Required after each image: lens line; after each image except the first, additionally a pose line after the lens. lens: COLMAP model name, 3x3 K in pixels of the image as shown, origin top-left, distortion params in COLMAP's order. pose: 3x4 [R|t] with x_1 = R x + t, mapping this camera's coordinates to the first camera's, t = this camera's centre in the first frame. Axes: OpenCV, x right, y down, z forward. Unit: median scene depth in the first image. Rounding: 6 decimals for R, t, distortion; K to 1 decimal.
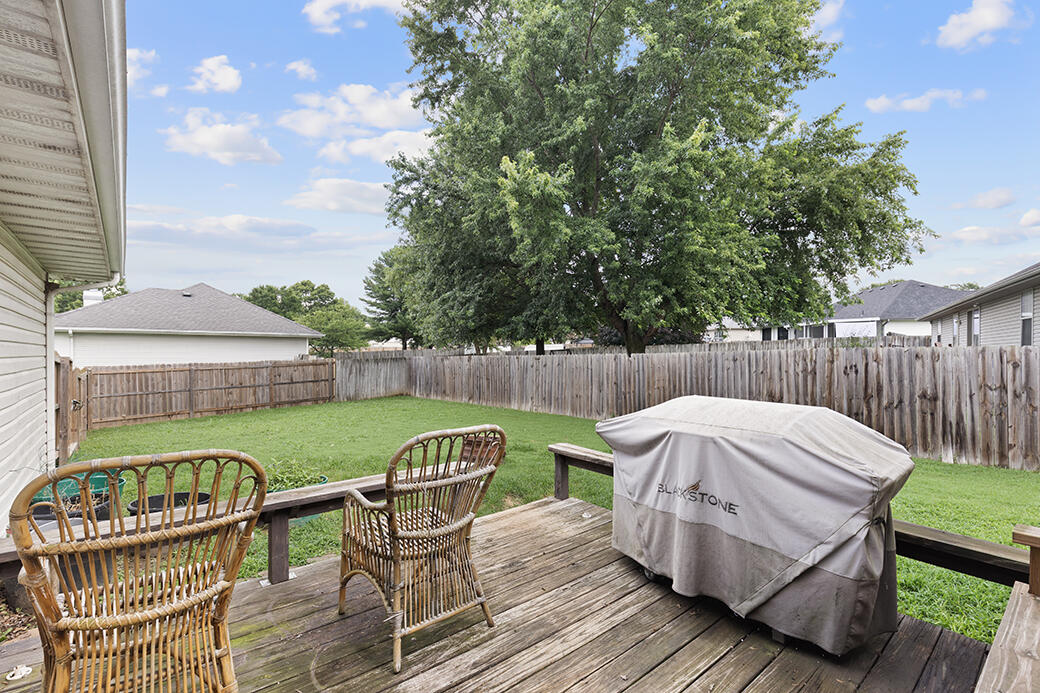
lens RADIAL K [[469.1, 0, 519.2], [0, 469.1, 337.9], [0, 0, 1]] dist [-0.000383, -0.000185]
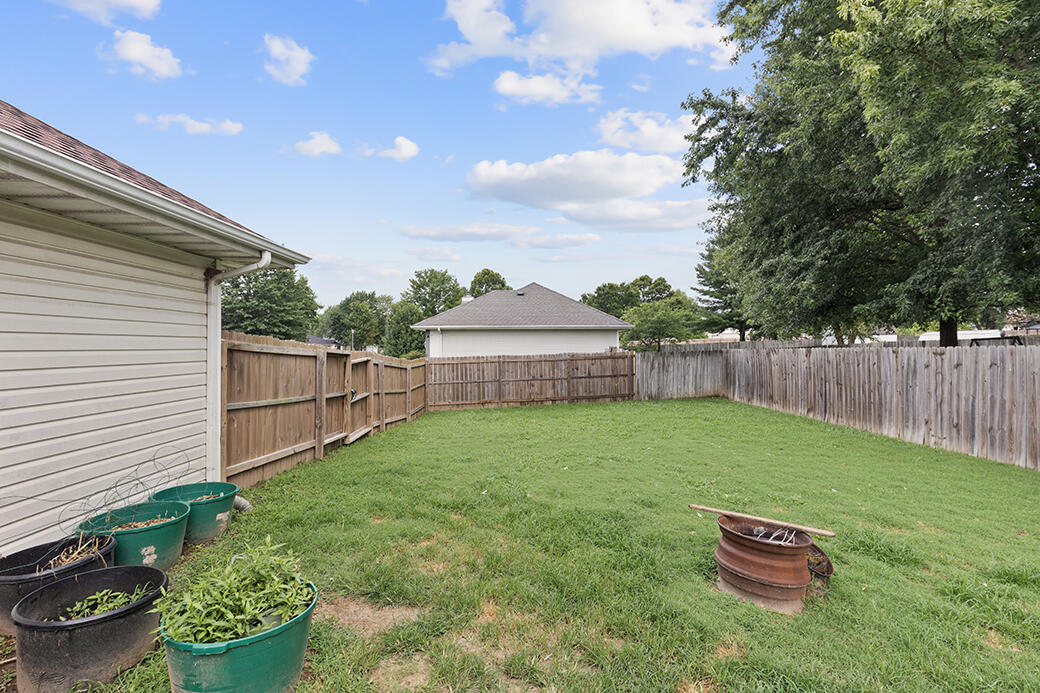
lens RADIAL K [[469.1, 0, 519.2], [0, 469.1, 337.9], [0, 0, 1]] dist [-0.000383, -0.000185]
pose [[0.763867, -0.014831, -0.645203, 0.013852], [0.025222, 0.999658, 0.006881, 0.007342], [0.644880, -0.021529, 0.763980, 0.190479]]
